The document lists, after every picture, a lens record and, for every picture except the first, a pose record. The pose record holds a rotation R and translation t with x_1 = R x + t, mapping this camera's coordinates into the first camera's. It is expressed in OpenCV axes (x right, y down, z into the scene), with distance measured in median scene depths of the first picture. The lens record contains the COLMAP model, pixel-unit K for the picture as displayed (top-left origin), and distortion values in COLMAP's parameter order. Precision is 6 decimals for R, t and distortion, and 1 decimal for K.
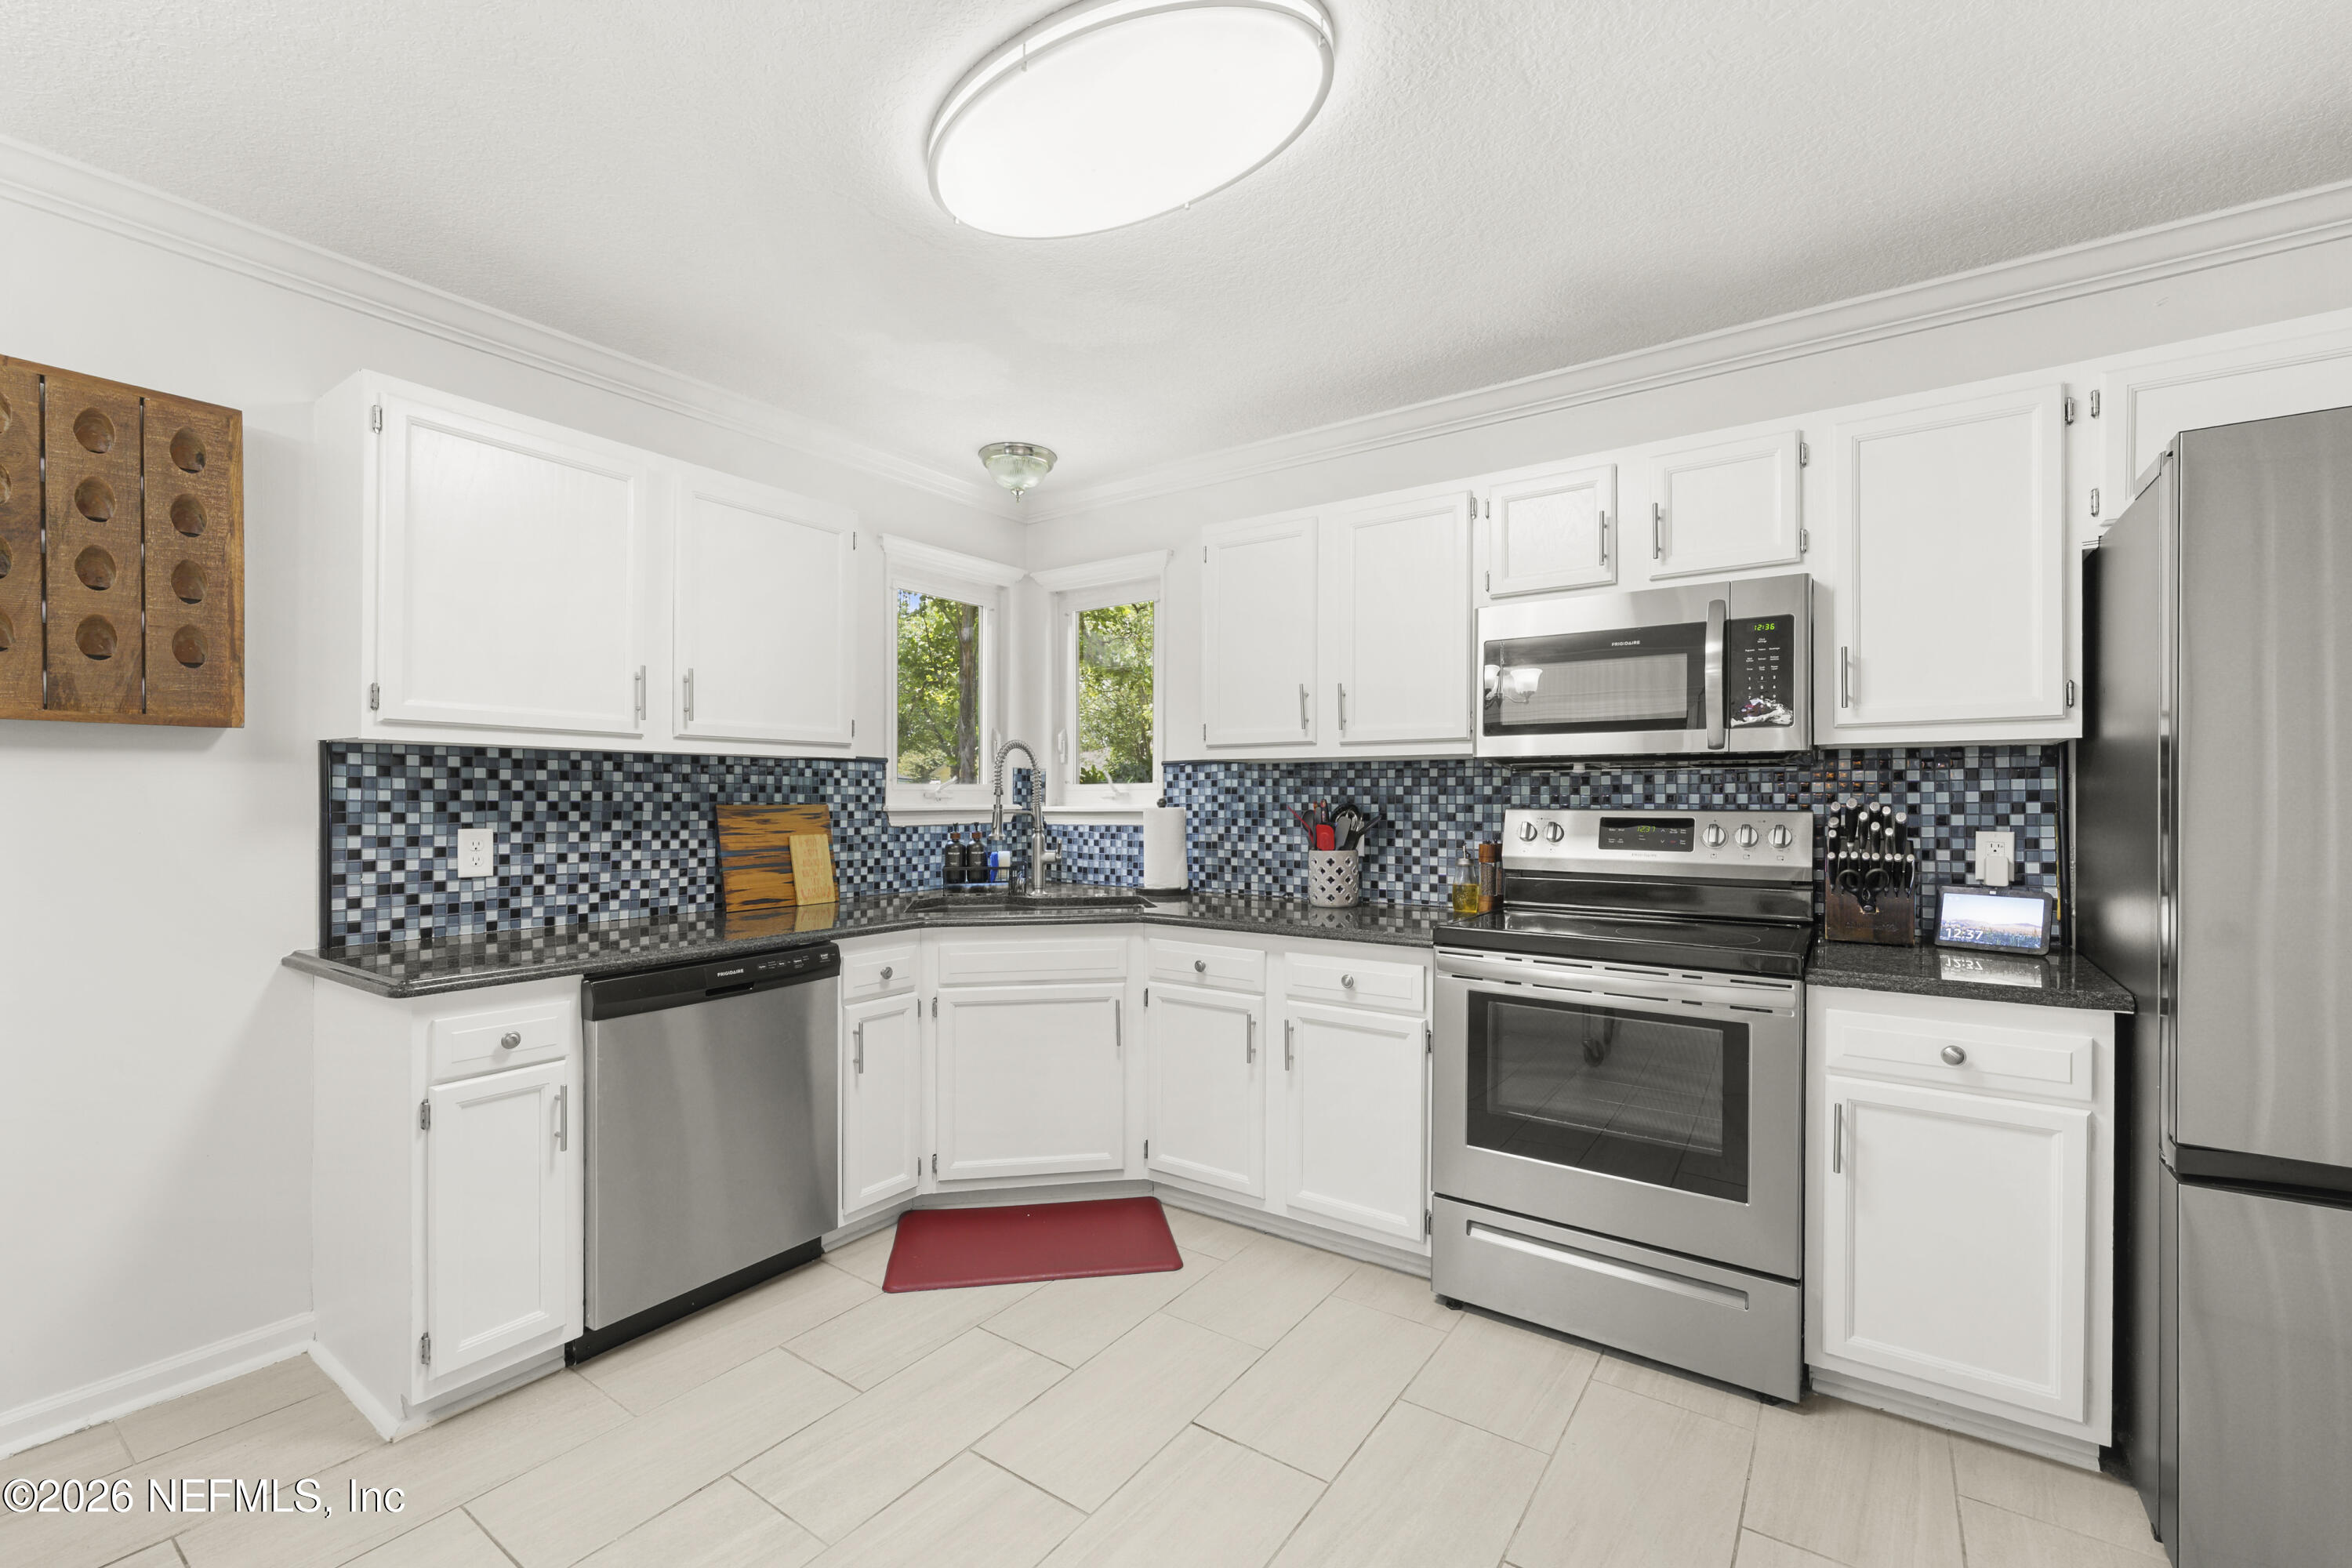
lens RADIAL K [[1002.1, 0, 1197.9], [0, 1002.1, 798.8], [0, 0, 1]] dist [0.001034, 0.000527]
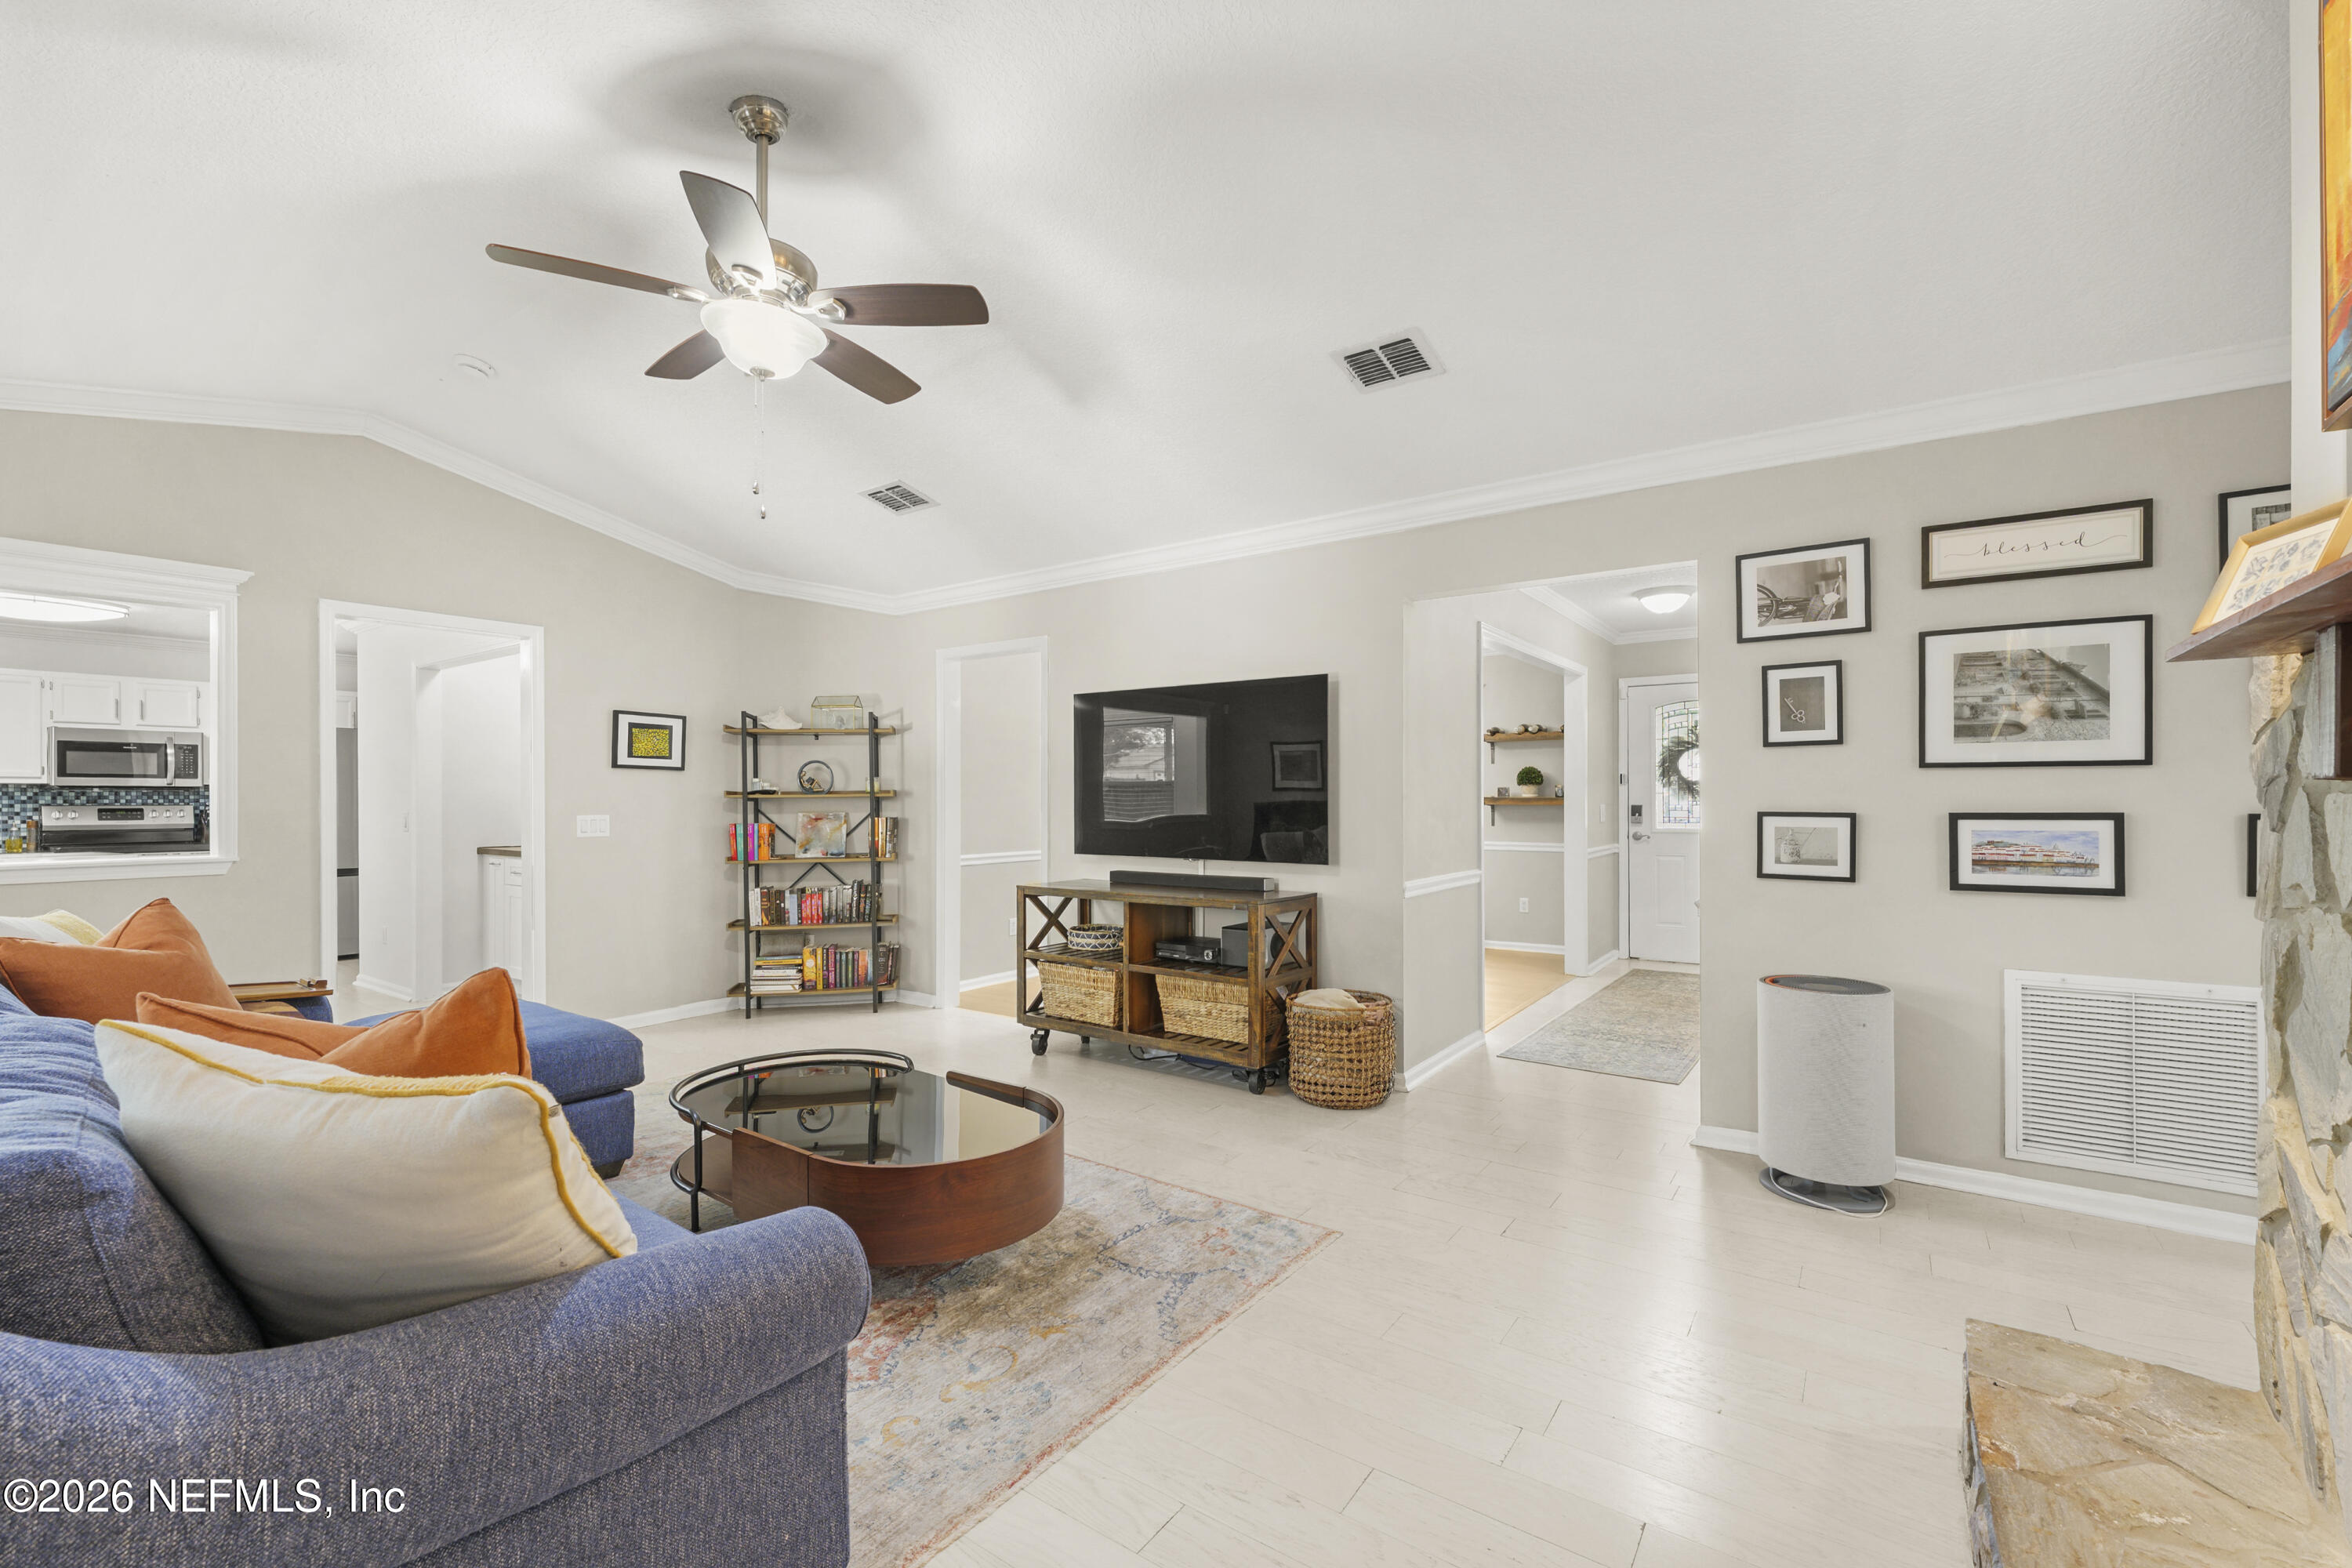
lens RADIAL K [[1002.1, 0, 1177.9], [0, 1002.1, 799.1], [0, 0, 1]] dist [0.001034, 0.000527]
pose [[0.031285, -0.001762, 0.999509, -1.873496], [0.003789, 0.999991, 0.001644, 0.000306], [-0.999503, 0.003735, 0.031292, -1.666754]]
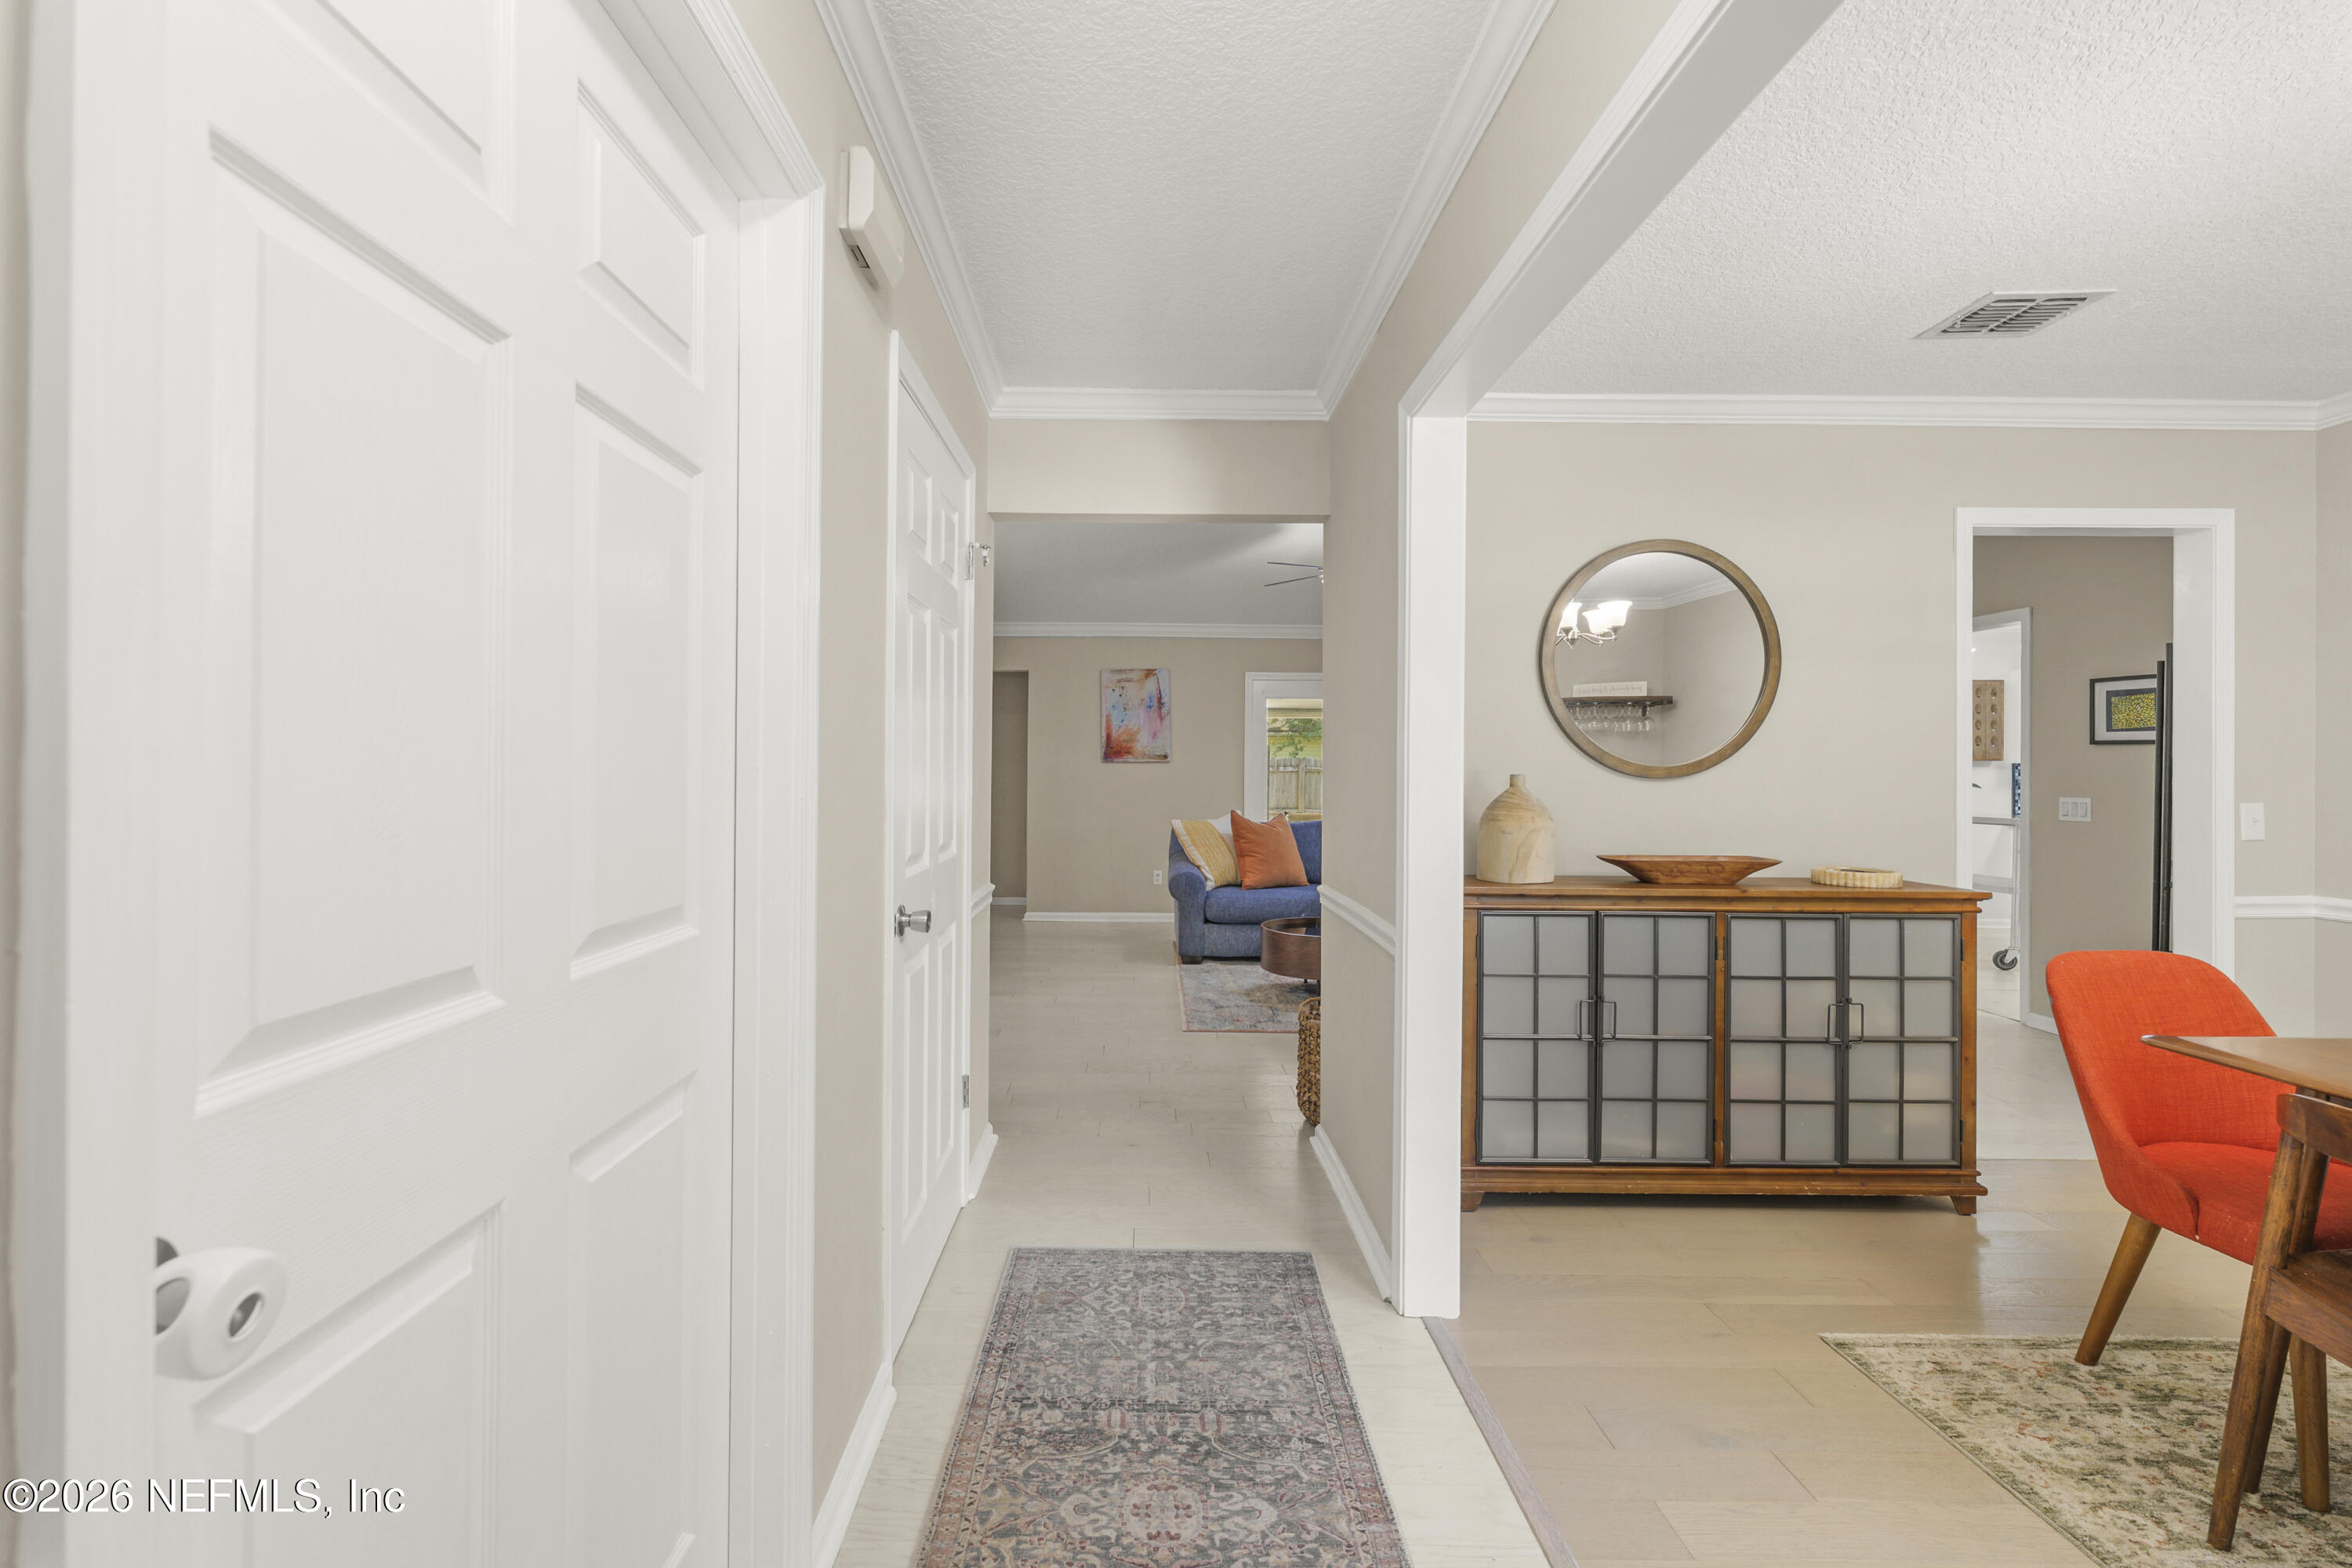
lens RADIAL K [[1002.1, 0, 1167.2], [0, 1002.1, 774.4], [0, 0, 1]] dist [0.001034, 0.000527]
pose [[0.572743, 0.006702, -0.819707, 0.230877], [-0.007569, 0.999967, 0.002888, -0.002076], [0.819700, 0.004551, 0.572775, -2.663783]]
